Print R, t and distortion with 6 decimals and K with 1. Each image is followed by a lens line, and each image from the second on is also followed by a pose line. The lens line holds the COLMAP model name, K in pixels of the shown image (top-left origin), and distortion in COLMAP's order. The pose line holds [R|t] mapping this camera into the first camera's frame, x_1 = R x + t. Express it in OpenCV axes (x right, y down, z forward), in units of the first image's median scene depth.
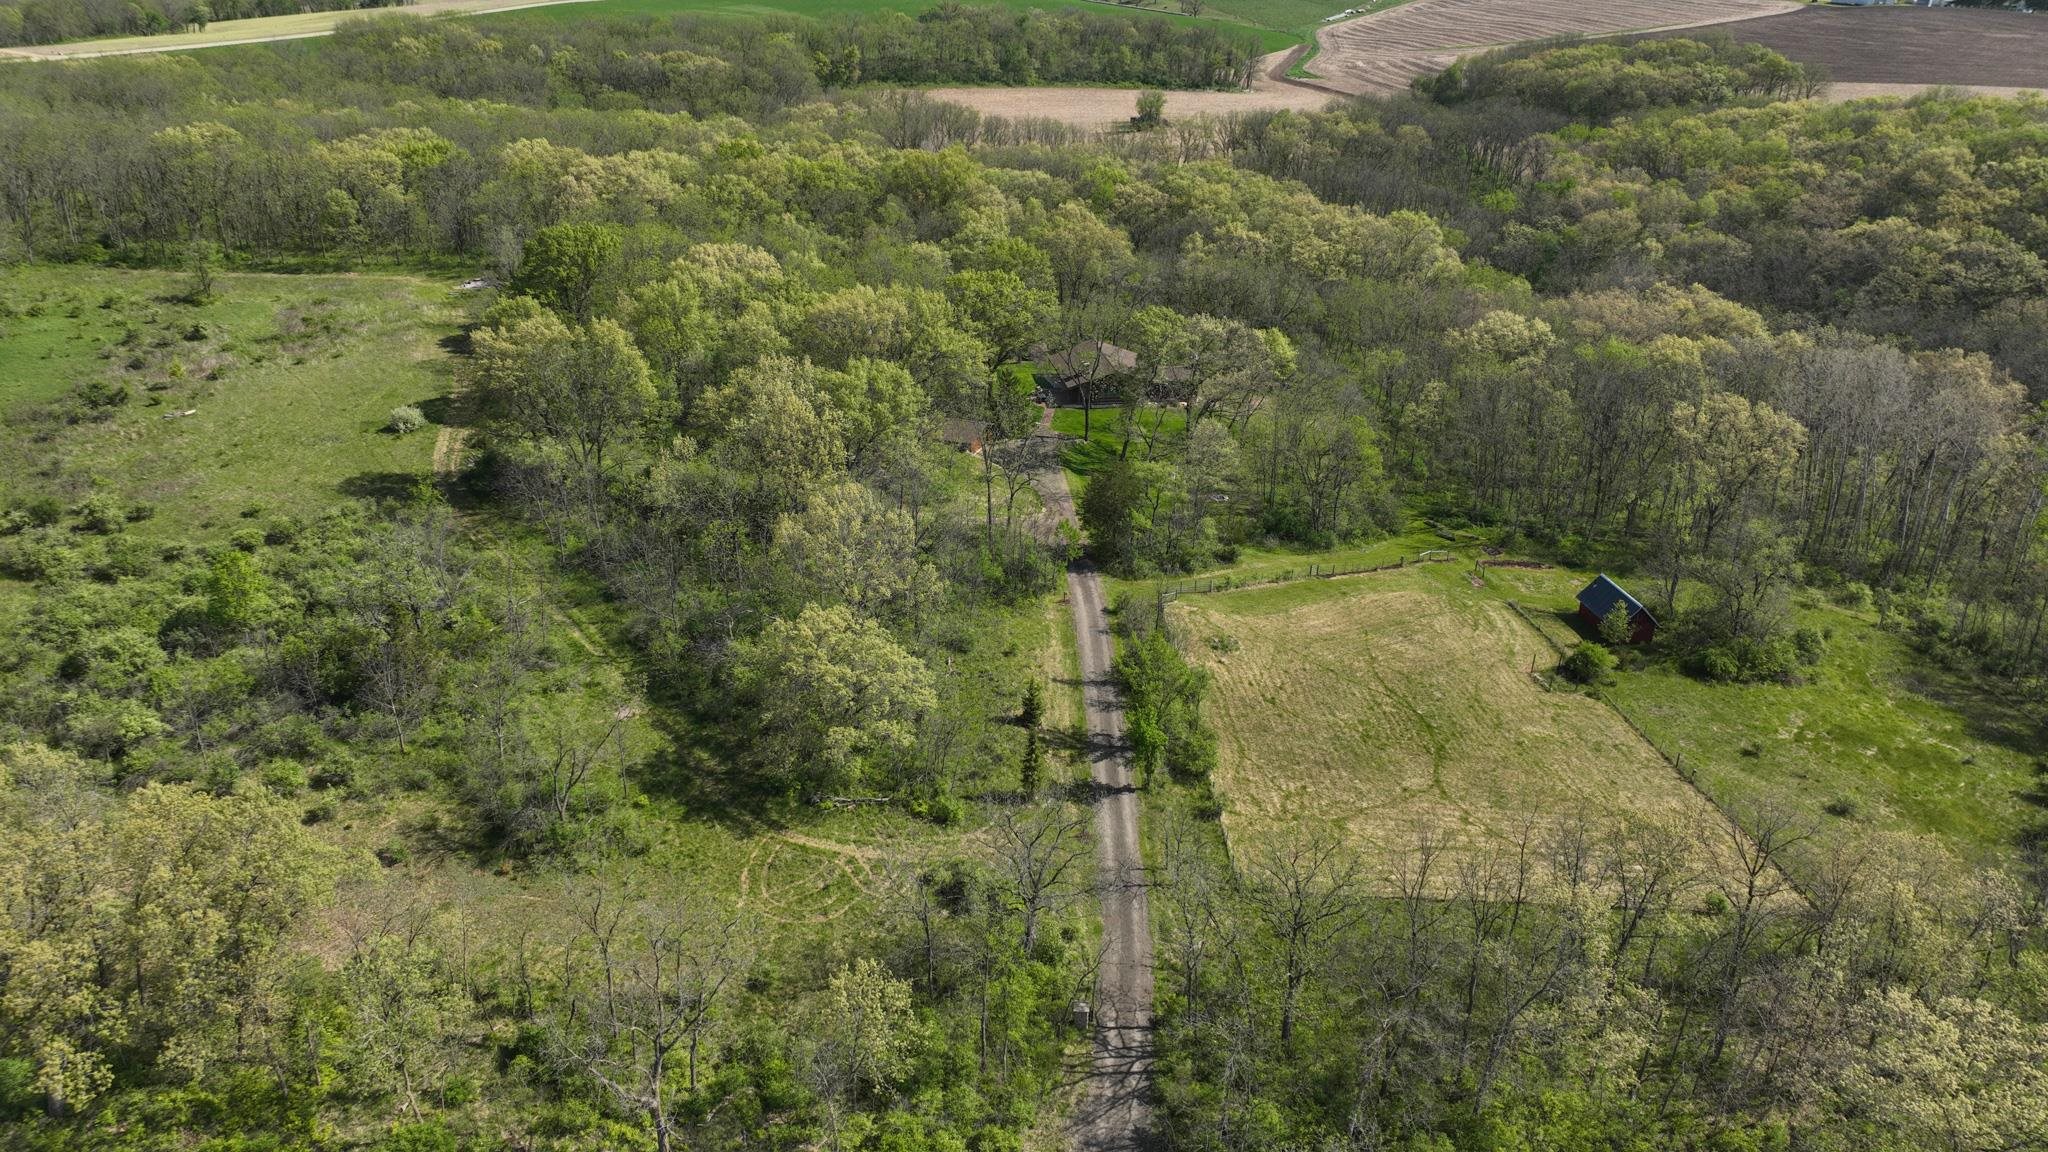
lens RADIAL K [[1440.0, 0, 1024.0], [0, 1440.0, 576.0], [0, 0, 1]] dist [0.005970, 0.001324]
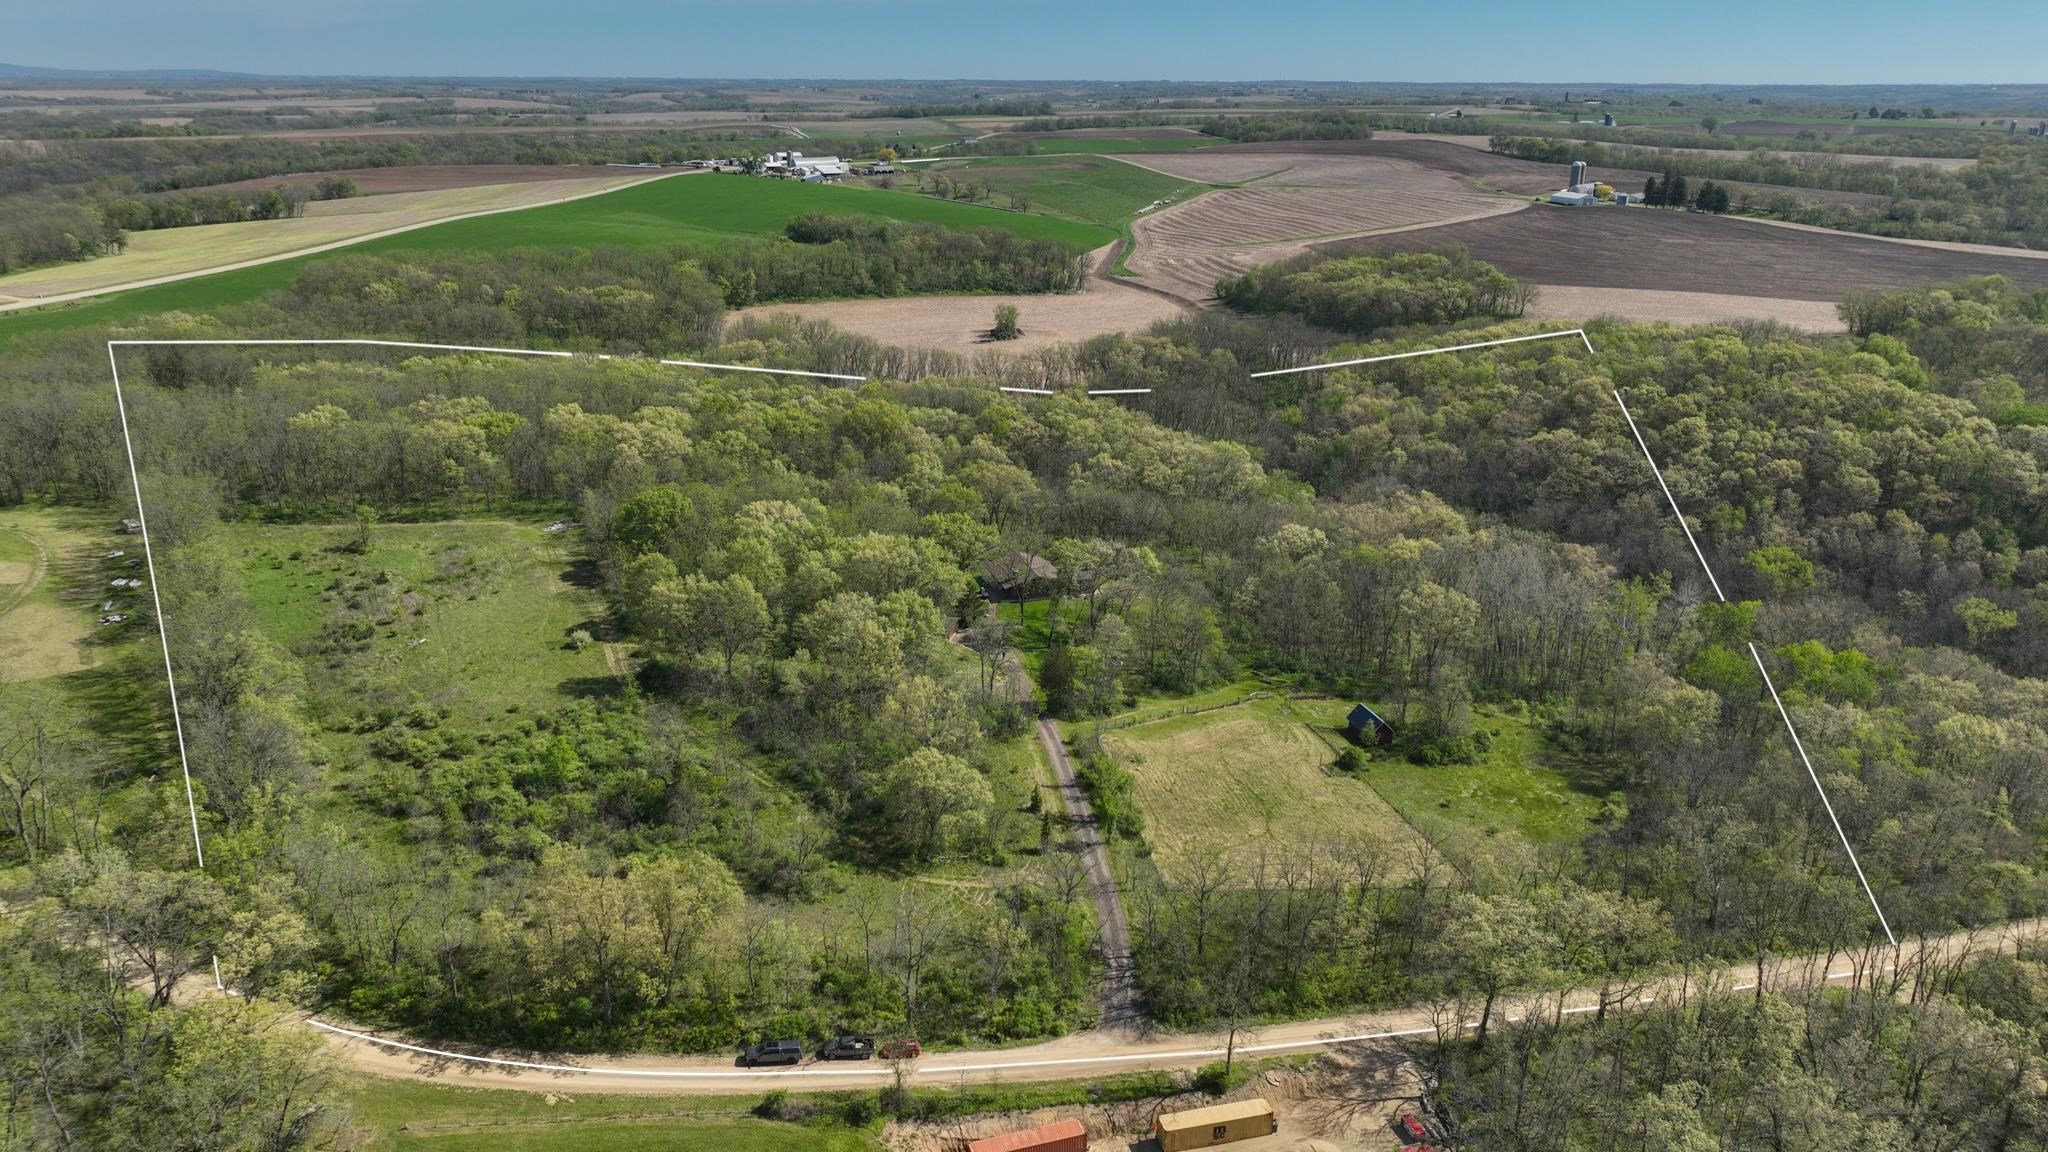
lens RADIAL K [[1439.9, 0, 1024.0], [0, 1439.9, 576.0], [0, 0, 1]] dist [0.008767, 0.003362]
pose [[0.992304, -0.041732, 0.116578, -0.136418], [0.052137, 0.994784, -0.087672, -0.018375], [-0.112311, 0.093075, 0.989304, -0.499315]]
